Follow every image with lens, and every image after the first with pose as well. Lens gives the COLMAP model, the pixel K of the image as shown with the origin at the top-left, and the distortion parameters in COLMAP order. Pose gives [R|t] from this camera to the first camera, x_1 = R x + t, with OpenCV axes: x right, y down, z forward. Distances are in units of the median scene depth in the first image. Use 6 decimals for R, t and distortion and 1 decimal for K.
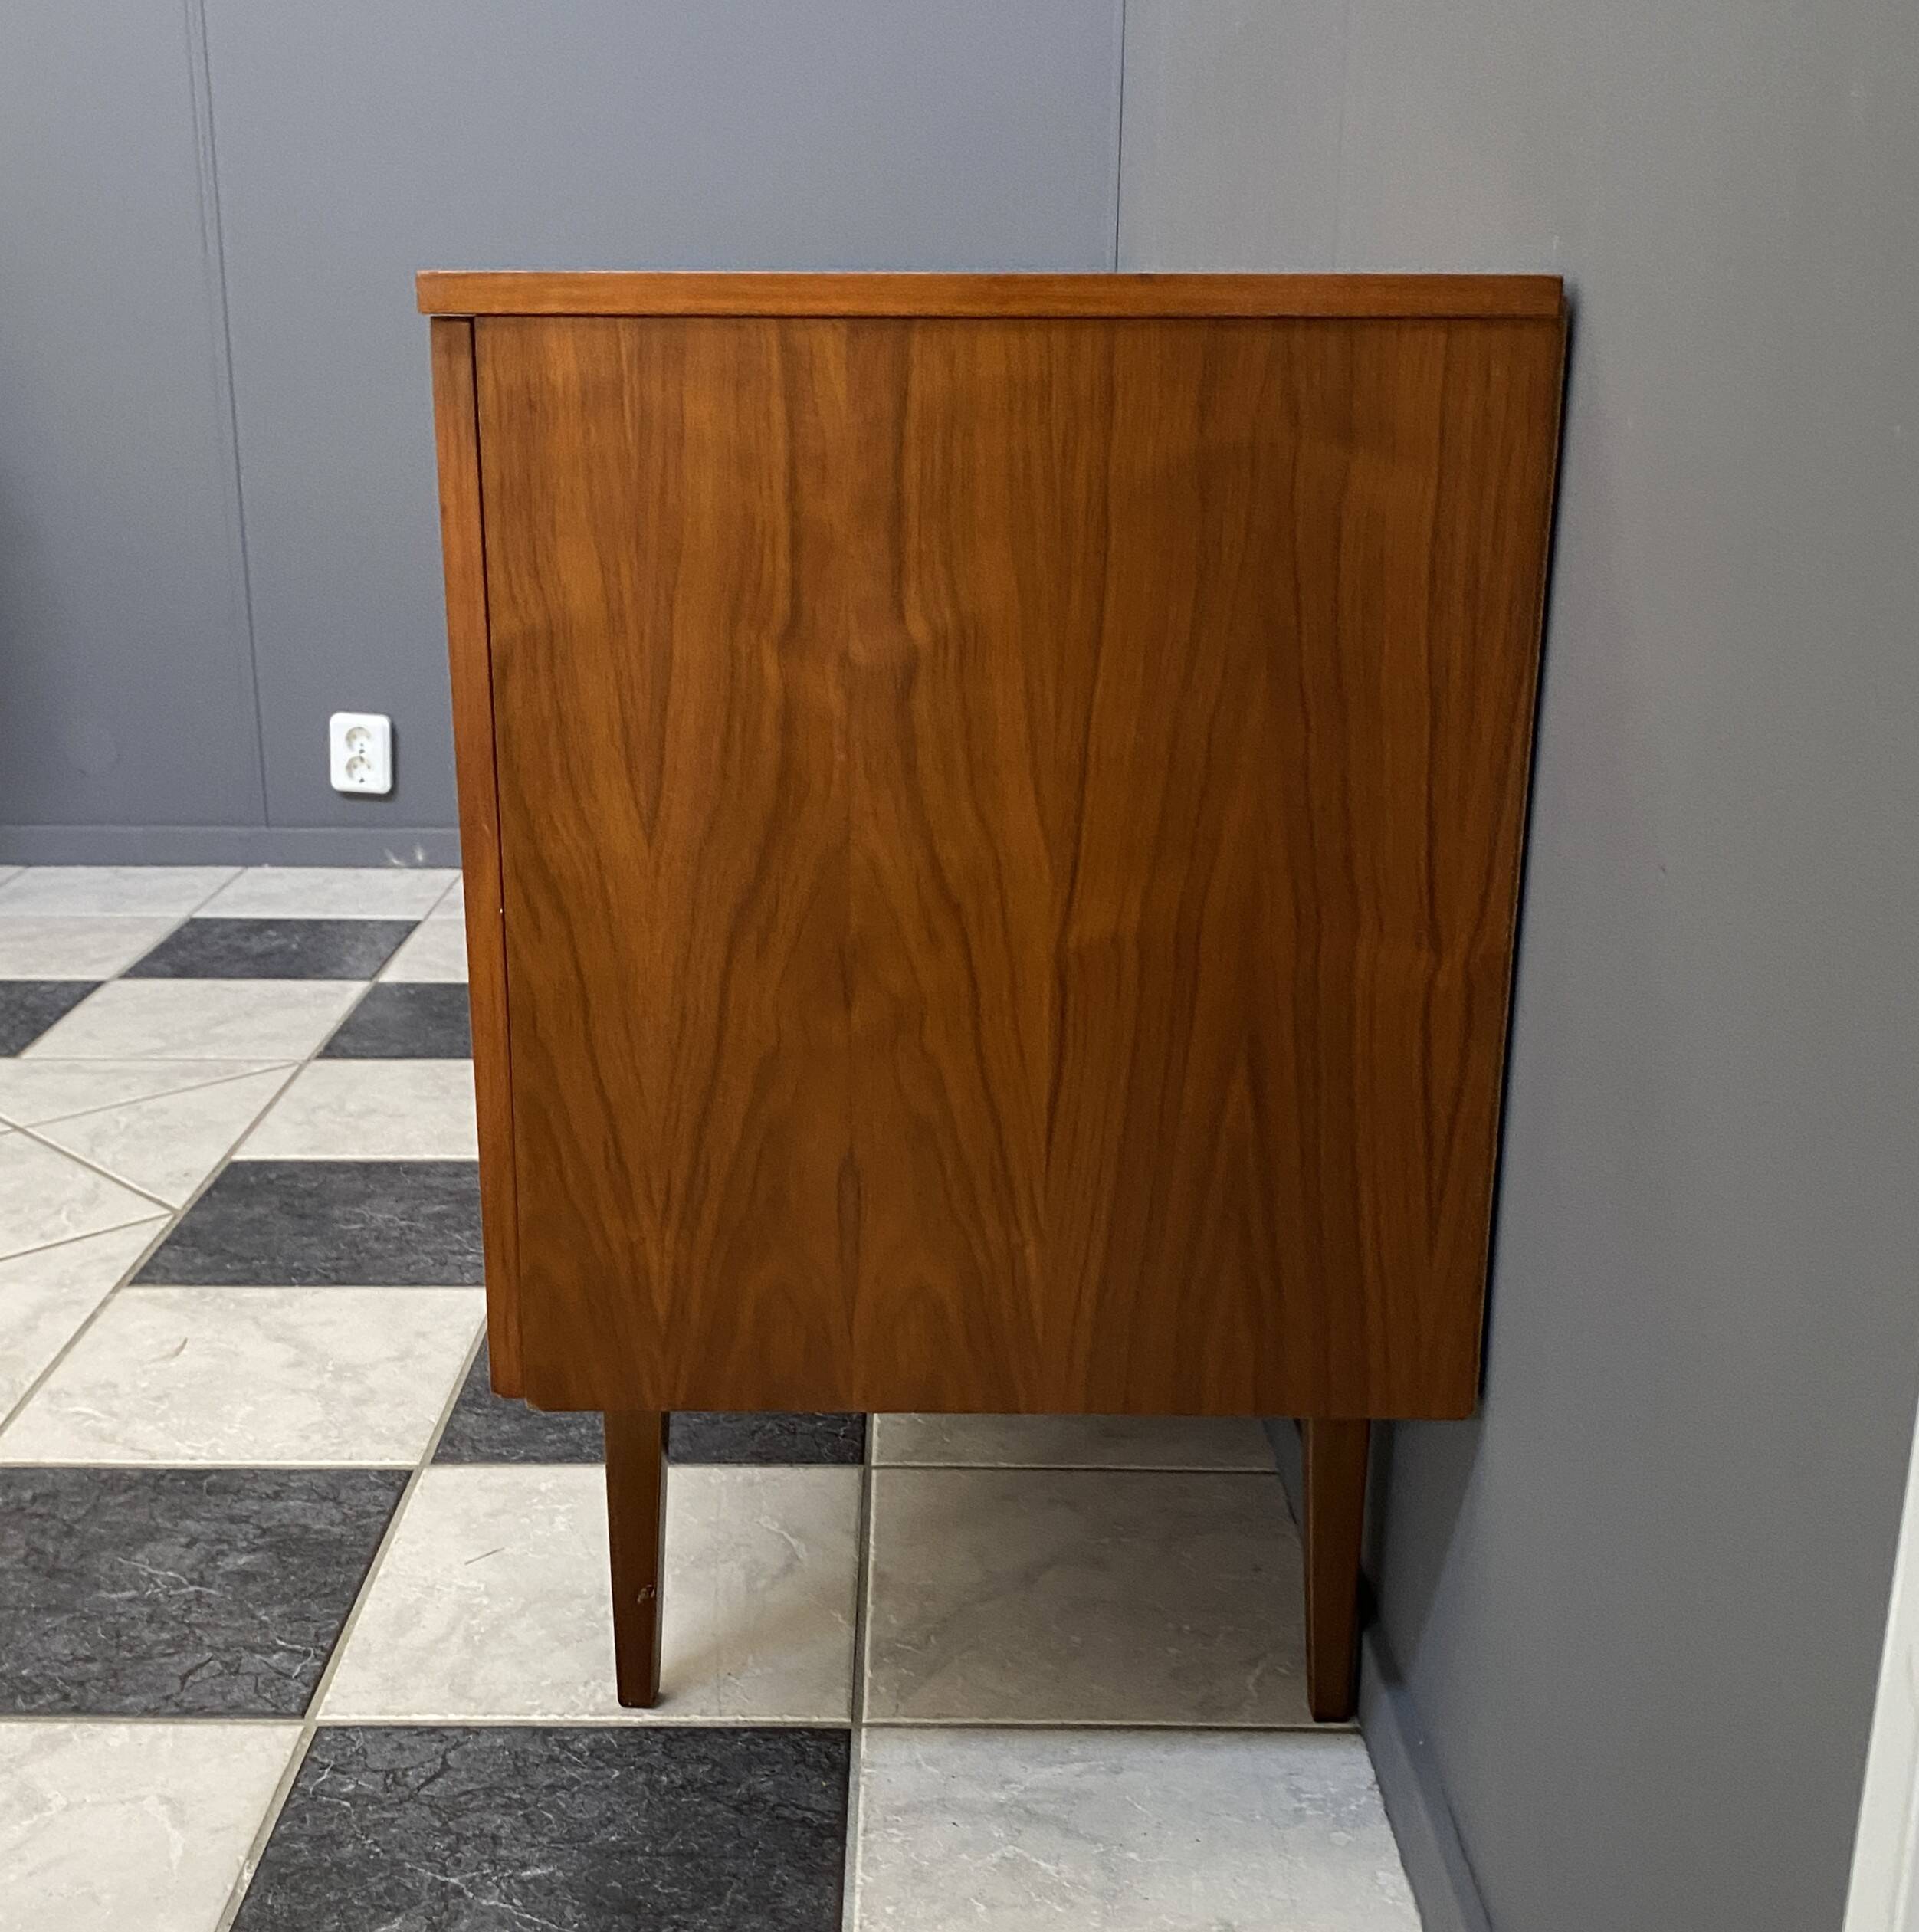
lens RADIAL K [[2340.3, 0, 892.1], [0, 2340.3, 1032.2], [0, 0, 1]] dist [0.177078, -0.487810]
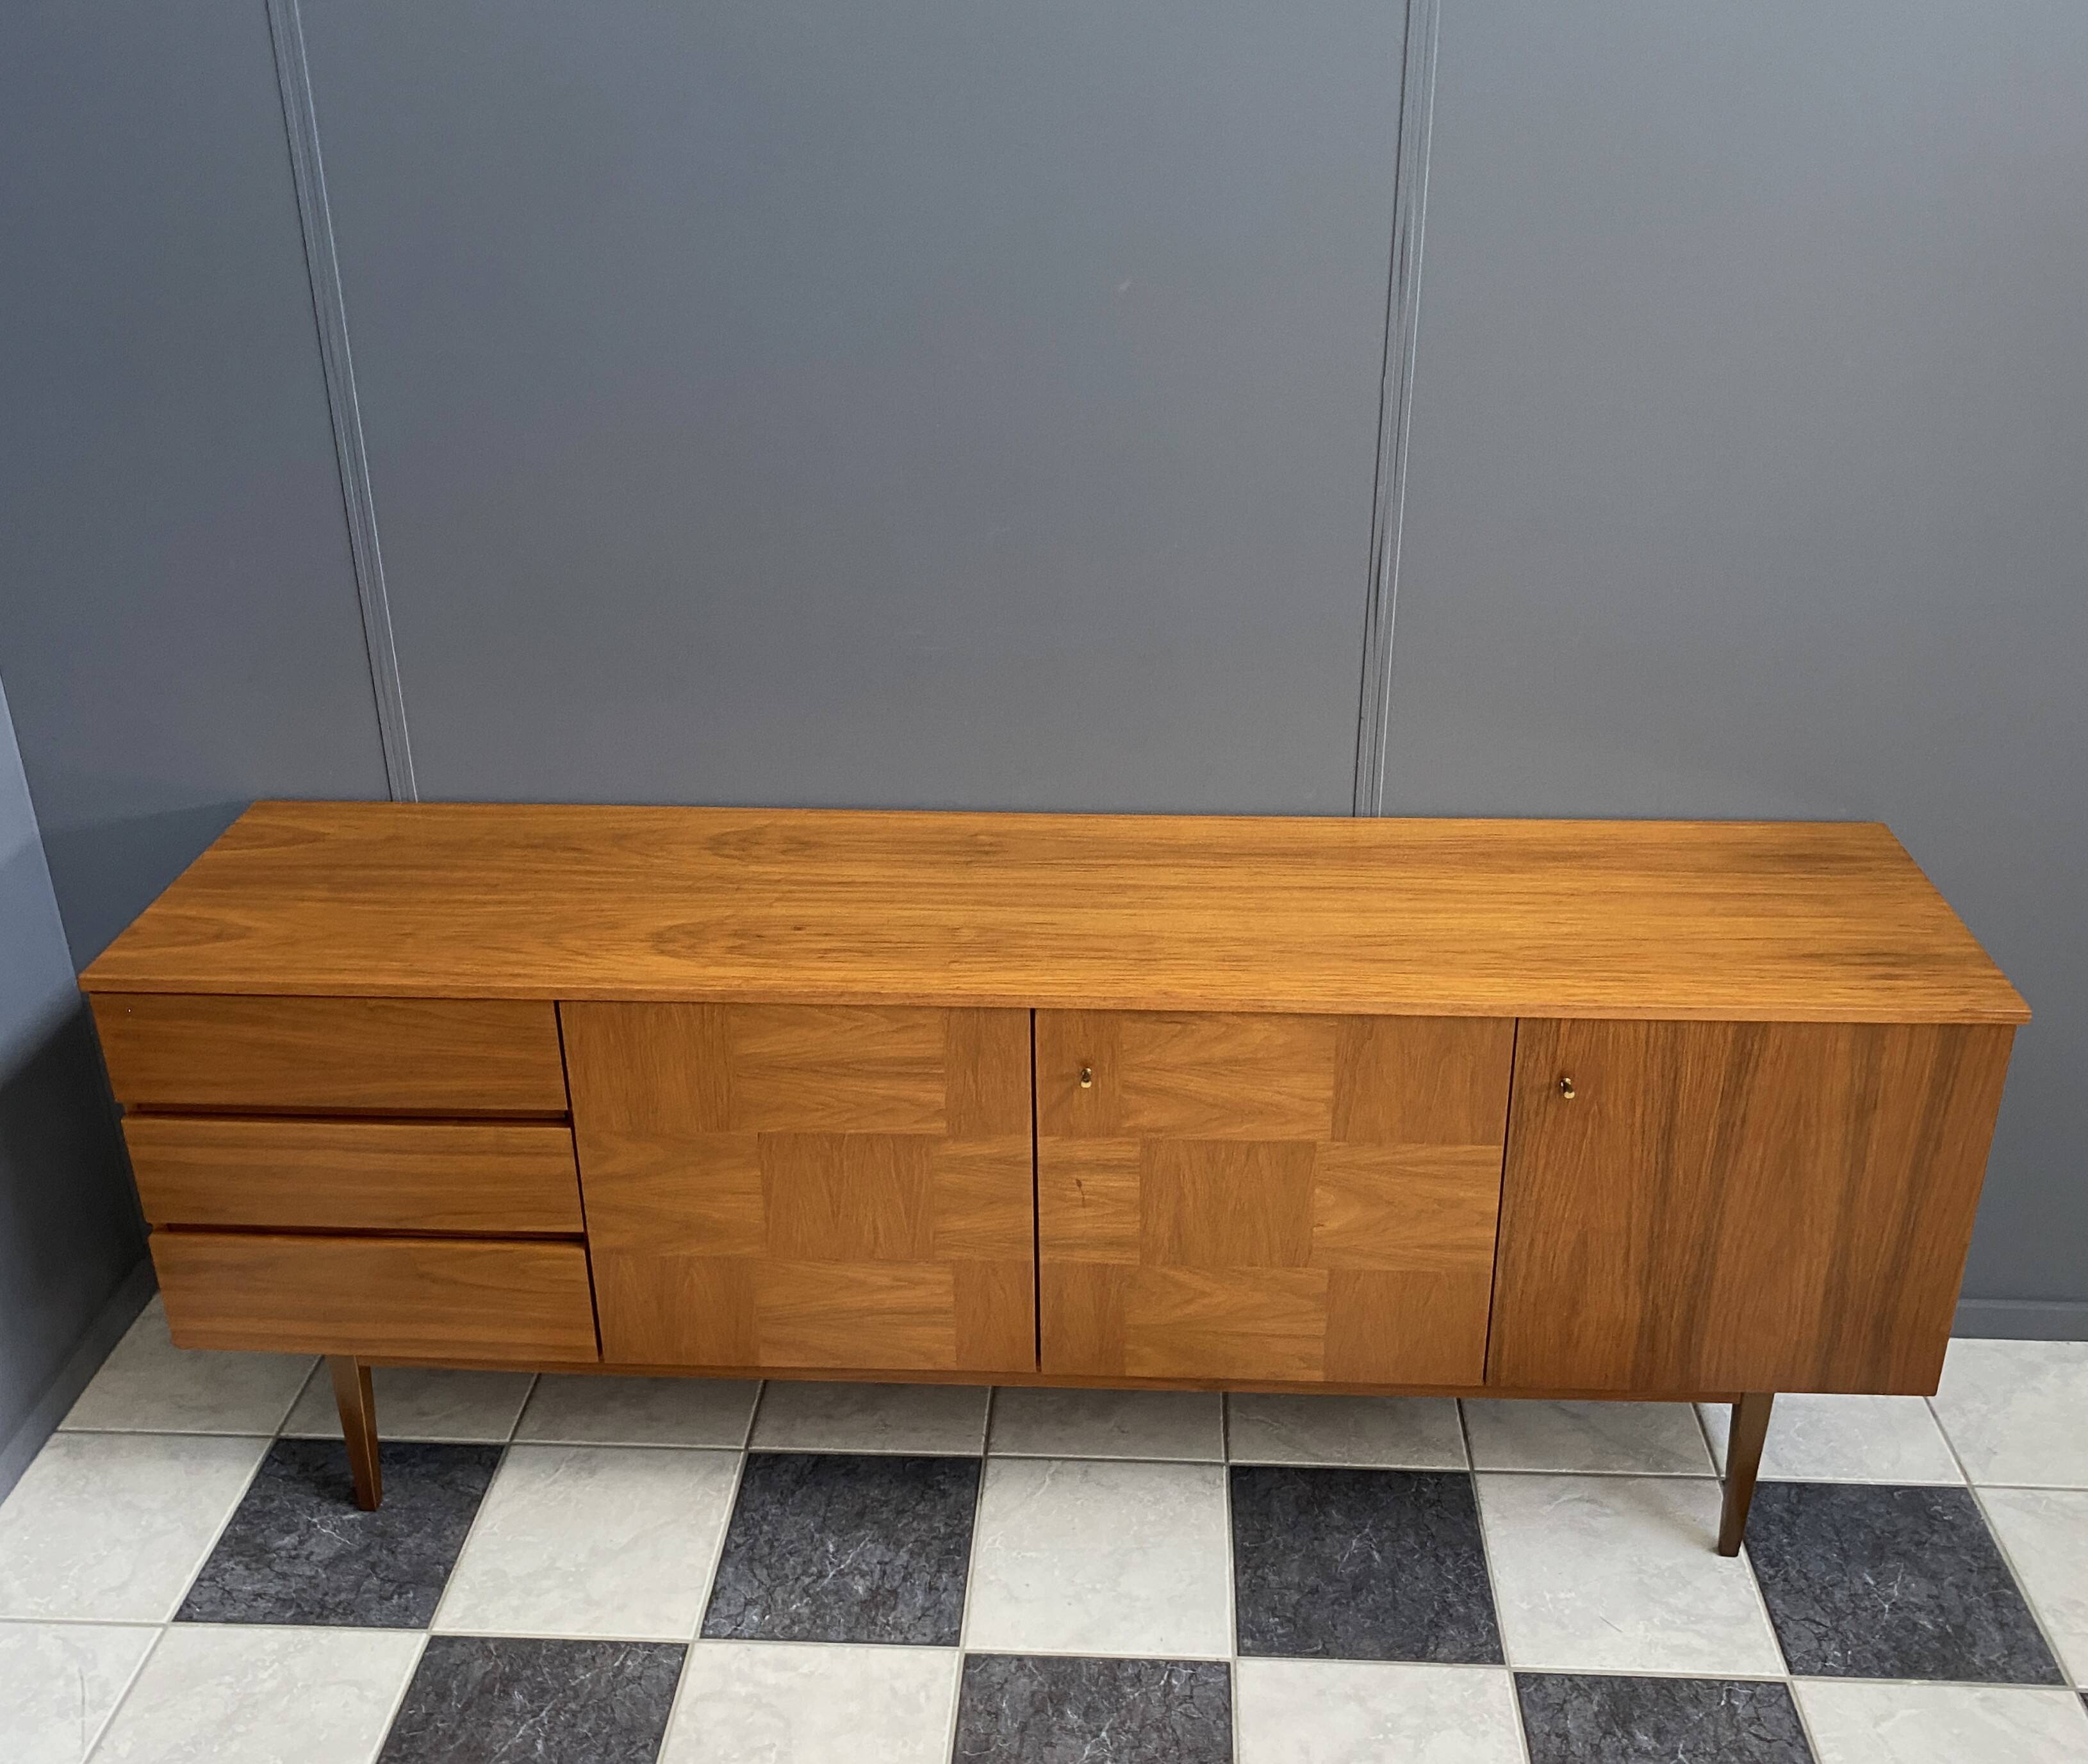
lens RADIAL K [[1983.7, 0, 1055.6], [0, 1983.7, 794.2], [0, 0, 1]] dist [0.047262, -0.096744]
pose [[0.041759, -0.409361, 0.911416, -1.454019], [0.300563, 0.875105, 0.379280, -1.142734], [-0.952847, 0.258099, 0.159582, 1.108409]]
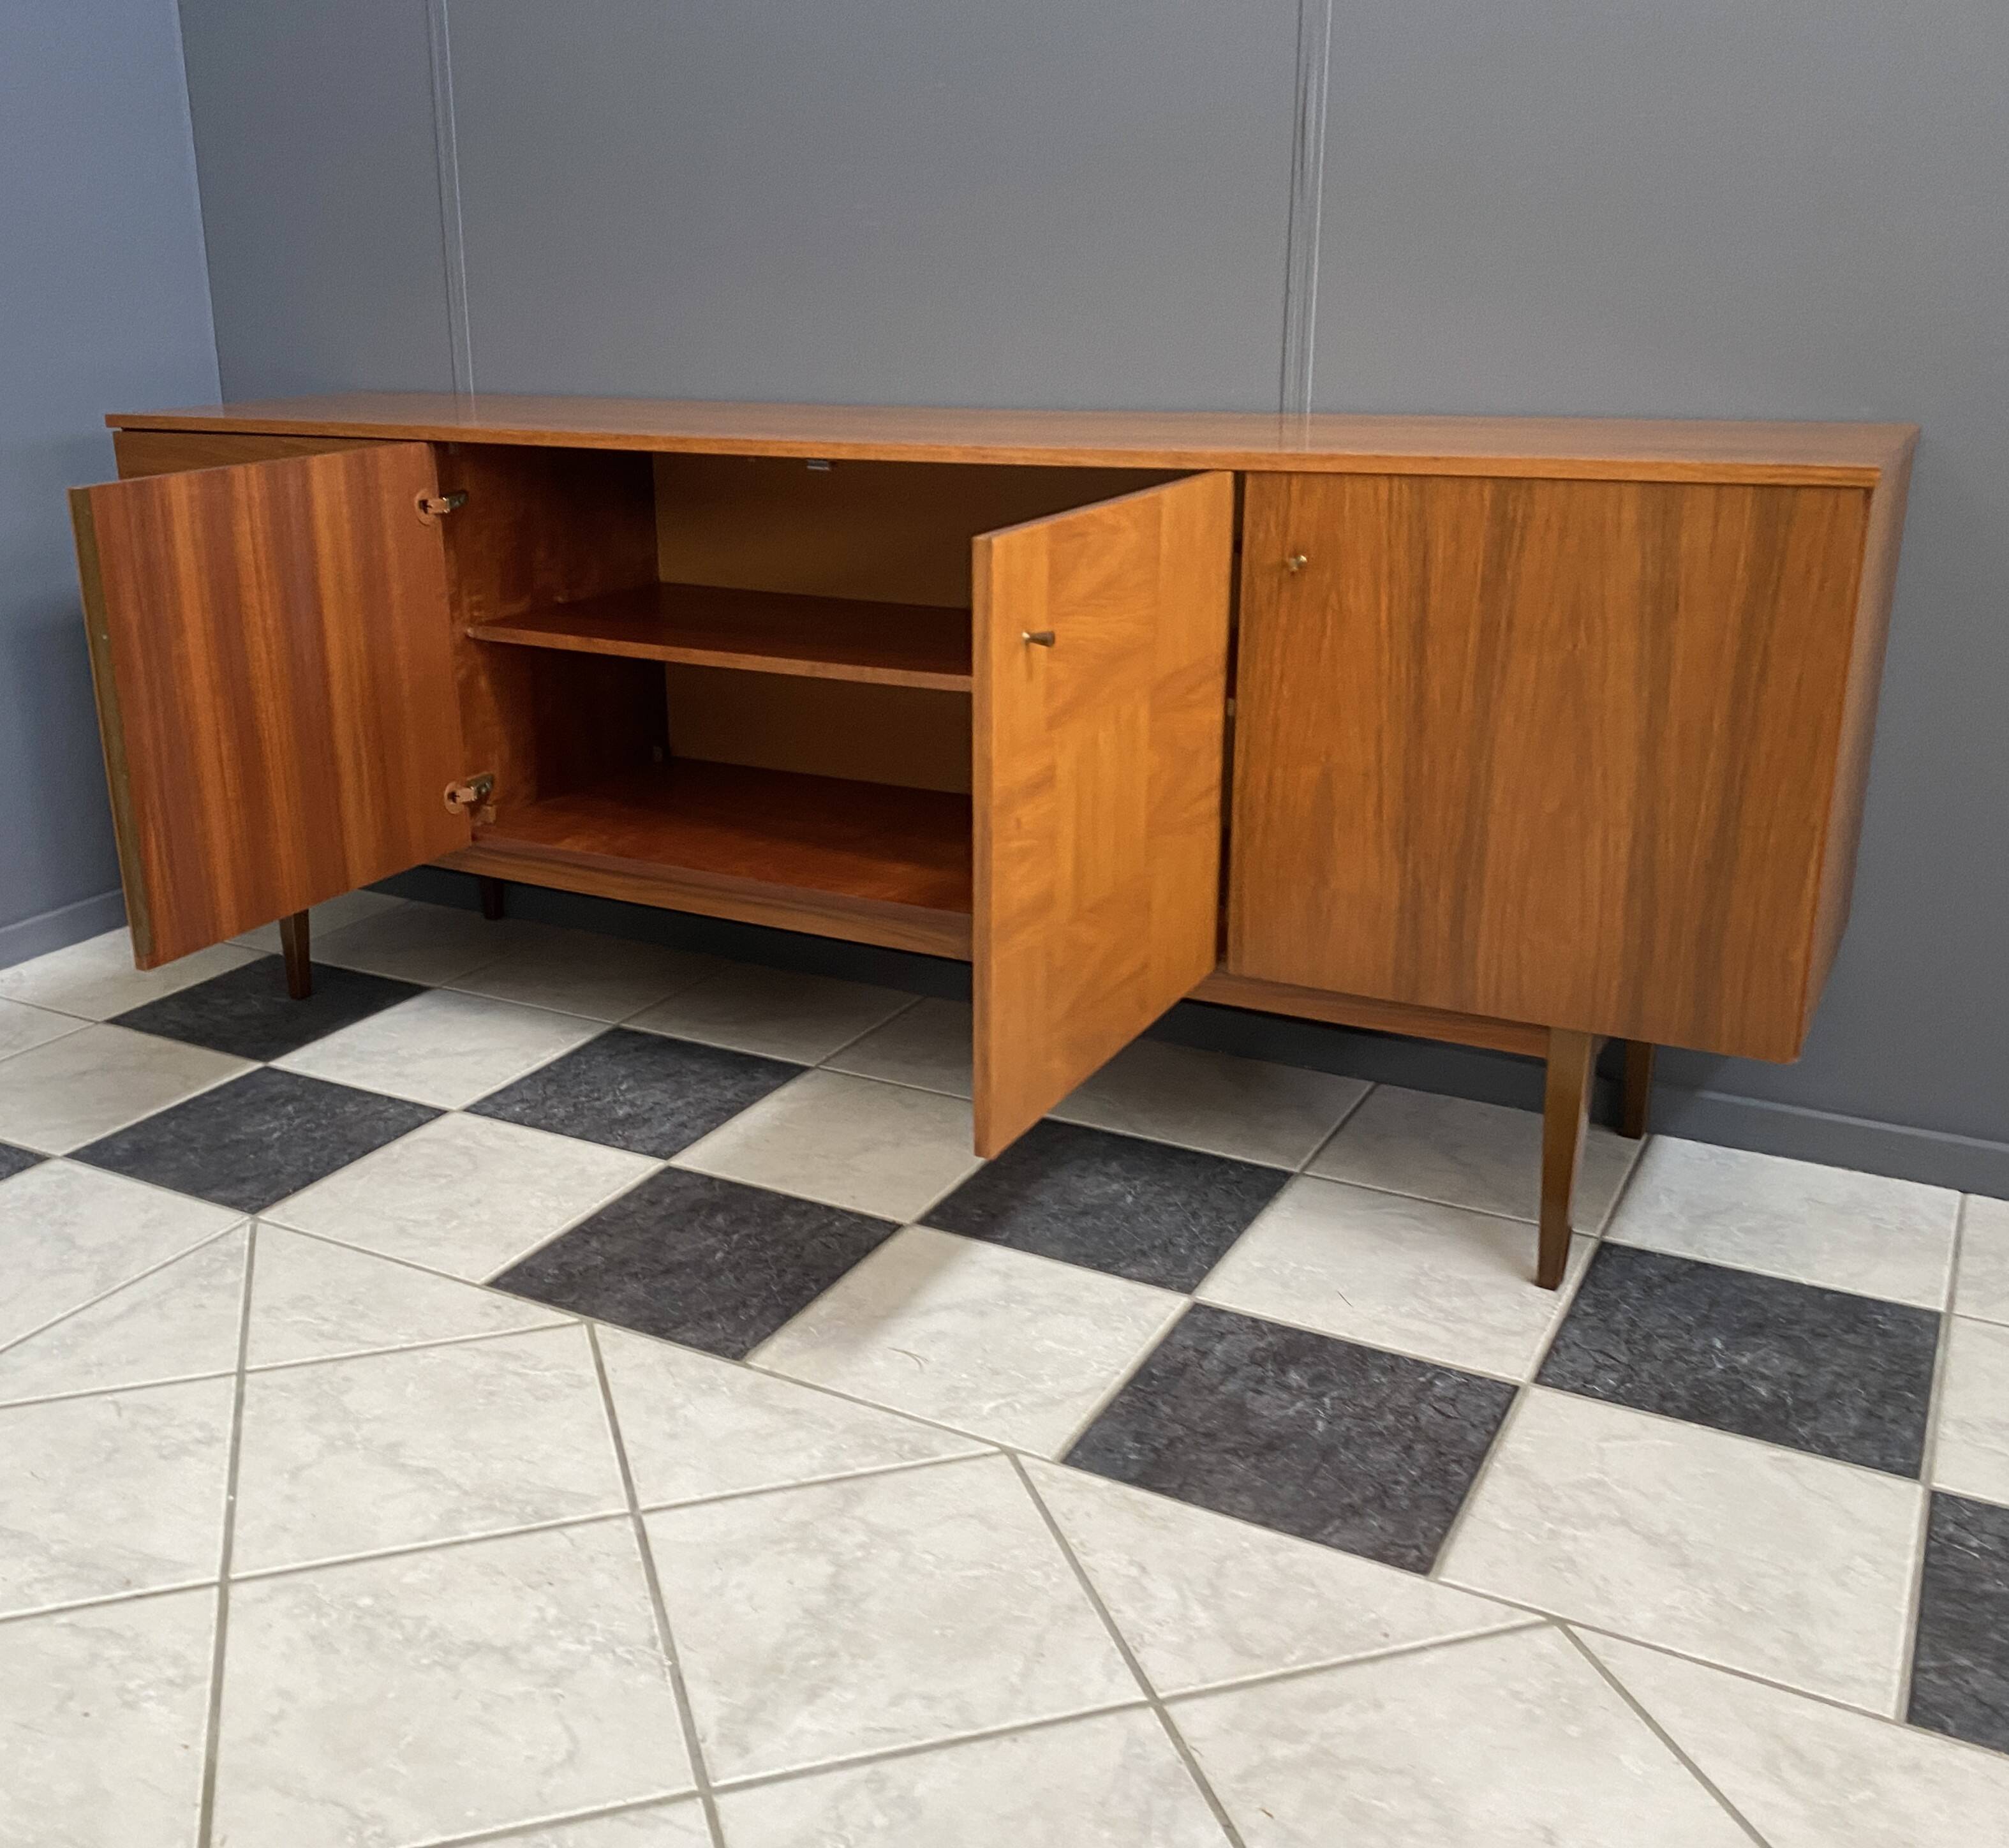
lens RADIAL K [[1948.5, 0, 871.7], [0, 1948.5, 873.4], [0, 0, 1]] dist [0.096710, -0.224782]
pose [[0.496999, -0.263973, 0.826626, -1.400603], [0.270535, 0.952264, 0.141438, -0.315225], [-0.824501, 0.153337, 0.544688, 0.595373]]
